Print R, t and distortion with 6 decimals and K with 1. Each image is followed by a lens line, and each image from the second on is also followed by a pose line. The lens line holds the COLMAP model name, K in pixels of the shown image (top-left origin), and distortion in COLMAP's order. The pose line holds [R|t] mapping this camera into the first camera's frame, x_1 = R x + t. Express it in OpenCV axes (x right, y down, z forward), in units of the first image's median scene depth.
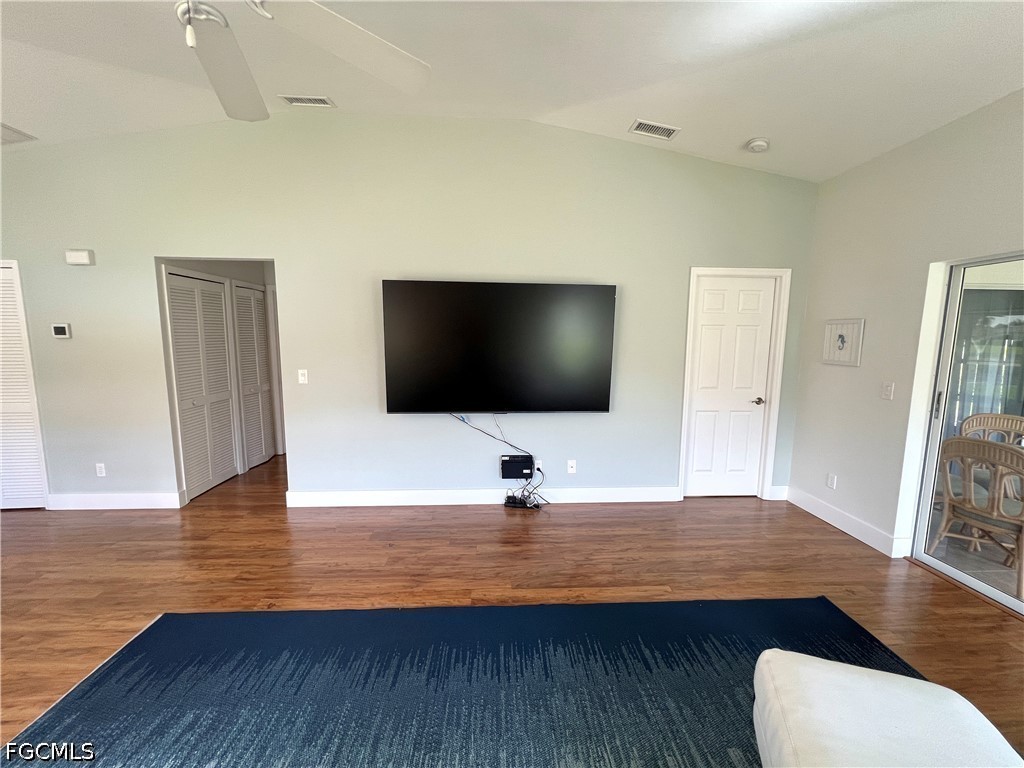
lens RADIAL K [[411.8, 0, 511.1], [0, 411.8, 383.4], [0, 0, 1]] dist [0.000501, 0.000381]
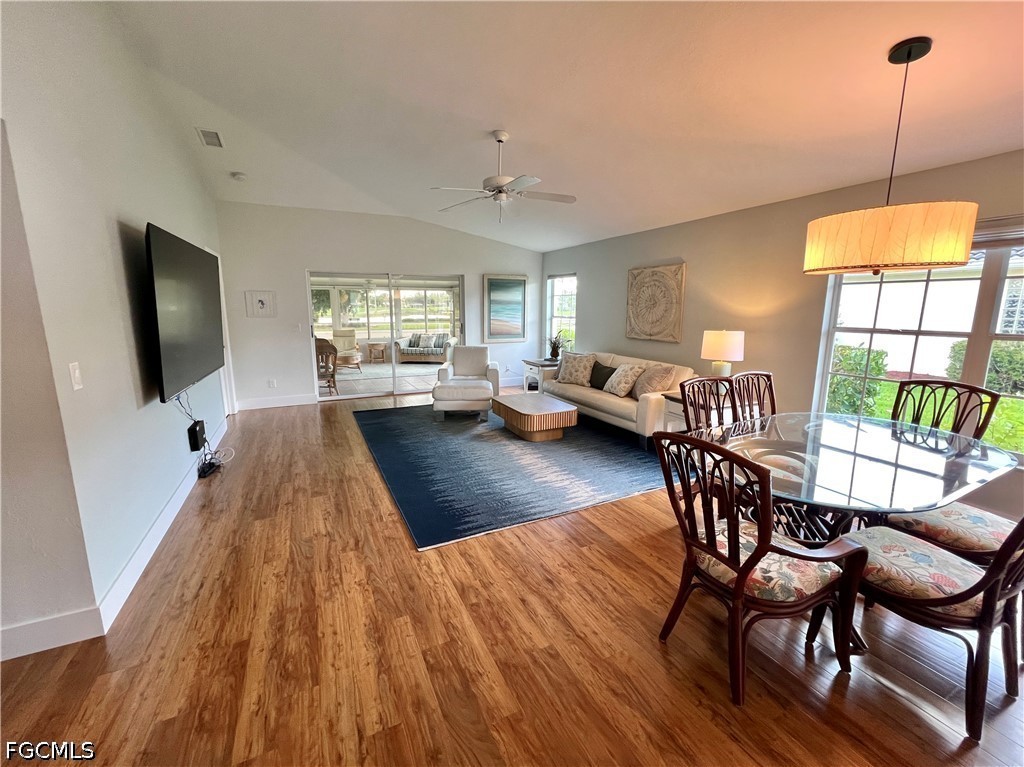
lens RADIAL K [[411.8, 0, 507.6], [0, 411.8, 379.2], [0, 0, 1]] dist [0.000501, 0.000381]
pose [[-0.389105, -0.168428, 0.905665, -1.516401], [0.097917, 0.970012, 0.222463, -0.094940], [-0.915975, 0.175241, -0.360945, 0.886581]]
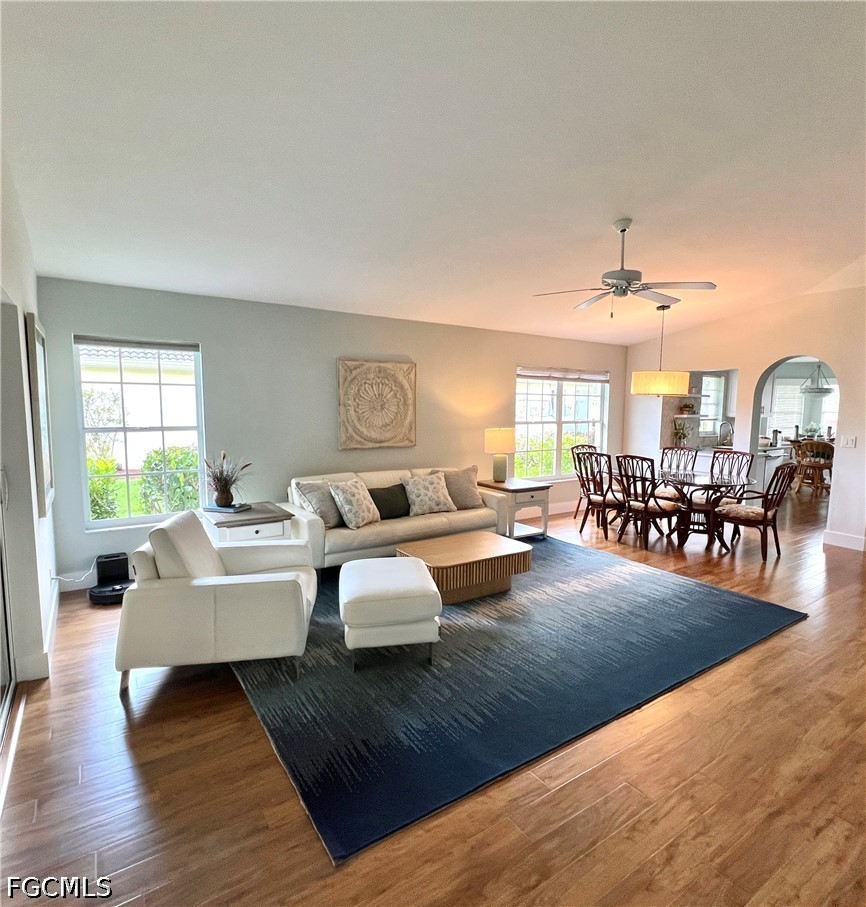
lens RADIAL K [[522.0, 0, 442.3], [0, 522.0, 457.8], [0, 0, 1]] dist [0.007224, 0.001168]
pose [[-0.853438, 0.037002, -0.519879, 0.871361], [-0.076825, 0.977650, 0.195701, -0.158097], [0.515501, 0.206959, -0.831521, 1.378278]]
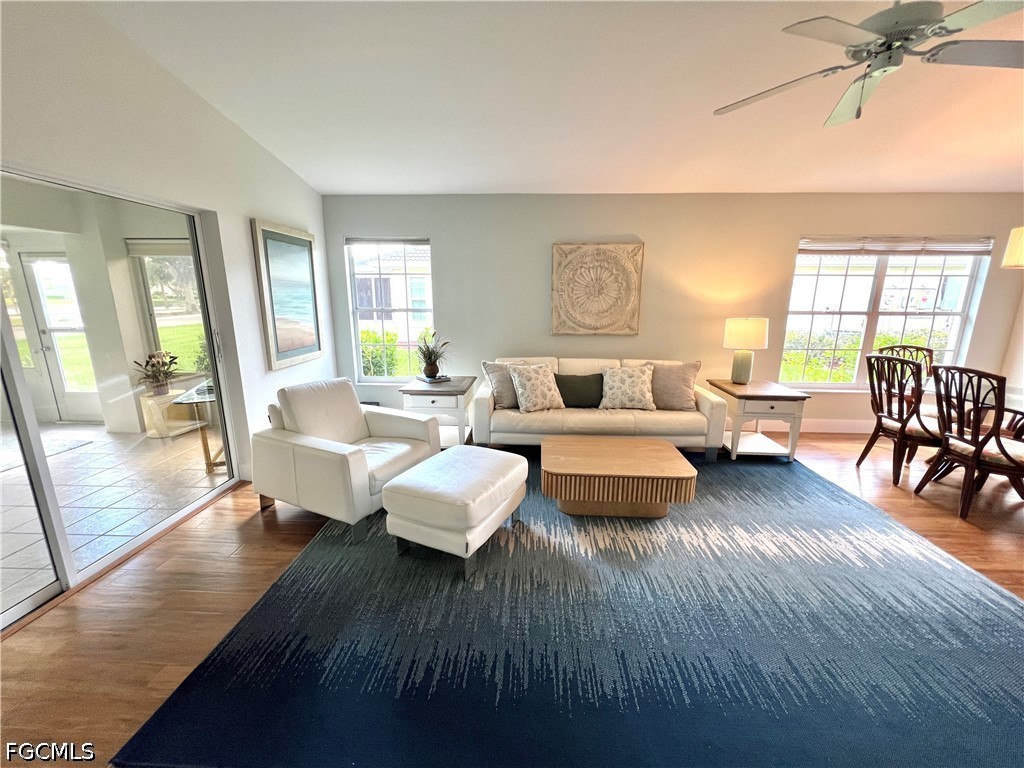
lens RADIAL K [[411.8, 0, 507.7], [0, 411.8, 388.3], [0, 0, 1]] dist [0.000501, 0.000381]
pose [[-0.994553, -0.035189, 0.098108, 0.183122], [-0.000657, 0.943382, 0.331706, -0.108173], [-0.104226, 0.329835, -0.938267, 1.135342]]
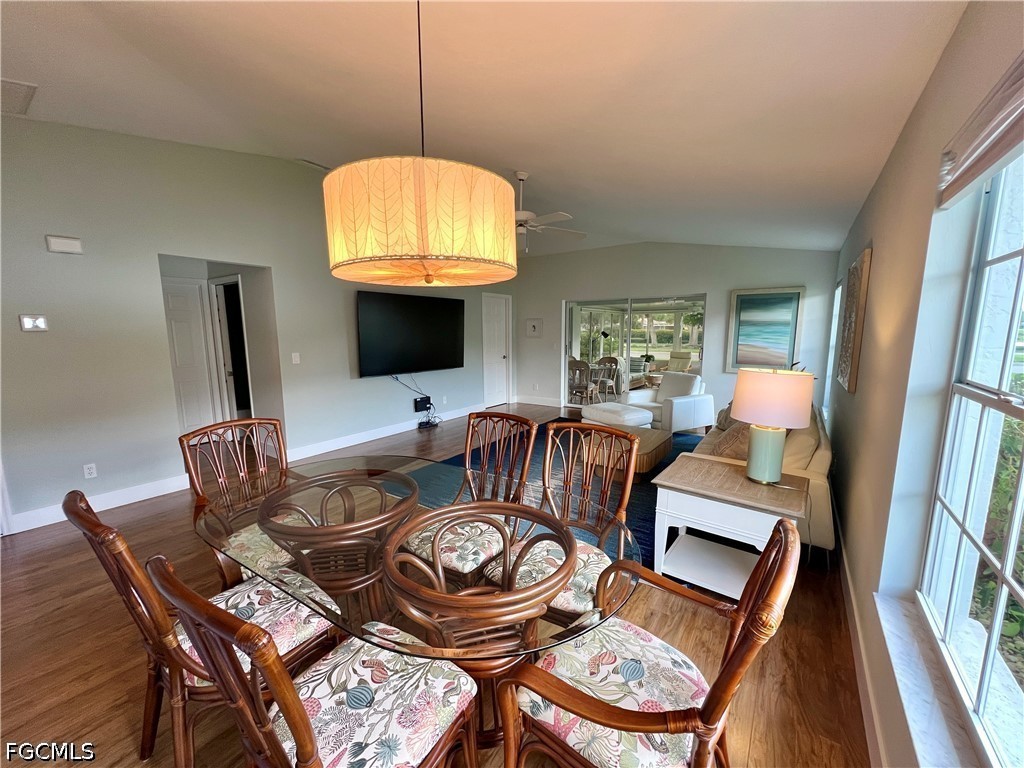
lens RADIAL K [[411.8, 0, 514.1], [0, 411.8, 388.9], [0, 0, 1]] dist [0.000501, 0.000381]
pose [[0.608496, -0.124019, 0.783806, -1.444972], [0.097401, 0.991916, 0.081332, 0.053152], [-0.787556, 0.026853, 0.615657, -0.455647]]
